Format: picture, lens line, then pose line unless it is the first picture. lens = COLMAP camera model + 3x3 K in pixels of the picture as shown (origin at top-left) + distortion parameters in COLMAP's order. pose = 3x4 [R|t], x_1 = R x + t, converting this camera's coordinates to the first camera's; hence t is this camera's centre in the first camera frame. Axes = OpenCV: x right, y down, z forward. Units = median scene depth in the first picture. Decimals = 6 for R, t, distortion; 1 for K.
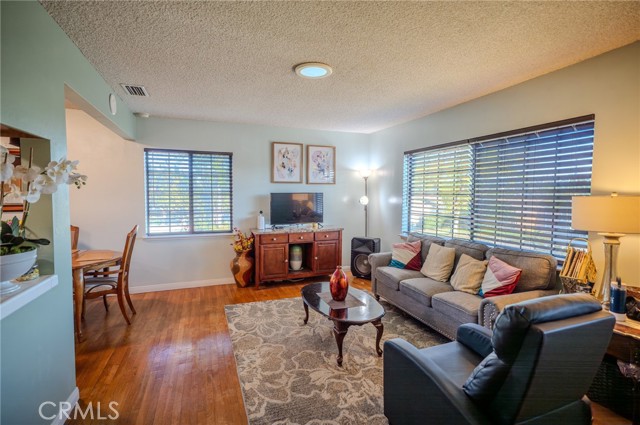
lens RADIAL K [[300.7, 0, 320.7], [0, 300.7, 208.9], [0, 0, 1]] dist [0.001508, 0.000005]
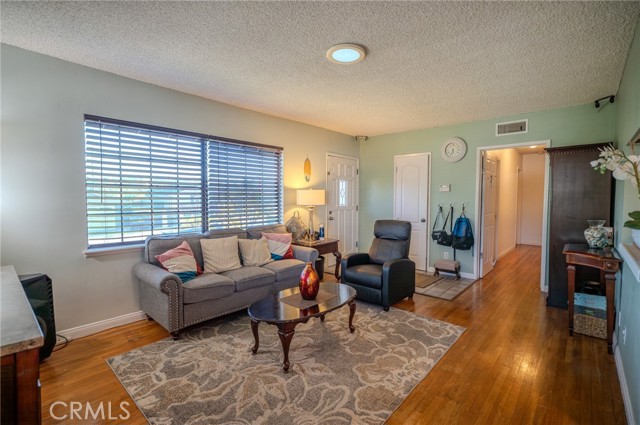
lens RADIAL K [[297.6, 0, 321.0], [0, 297.6, 209.4], [0, 0, 1]] dist [0.002163, 0.000351]
pose [[-0.457072, -0.038807, 0.888583, -0.474041], [0.042896, 0.996923, 0.065603, -0.017491], [-0.888395, 0.068102, -0.454001, 0.858522]]
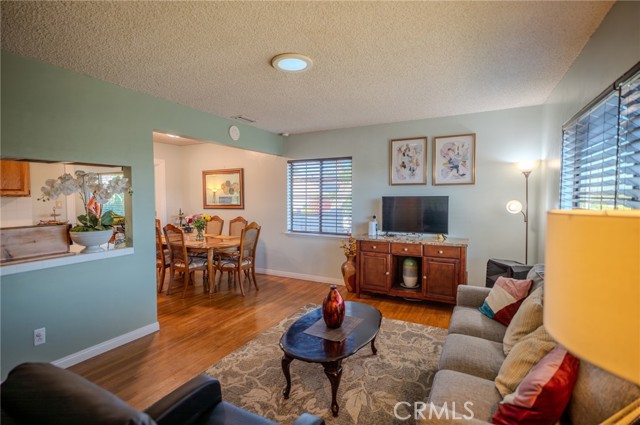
lens RADIAL K [[299.1, 0, 326.7], [0, 299.1, 215.5], [0, 0, 1]] dist [-0.000762, -0.000044]
pose [[0.672294, 0.043756, -0.738990, 0.401710], [-0.037773, 0.998979, 0.024787, -0.012148], [0.739320, 0.011249, 0.673261, 0.272370]]
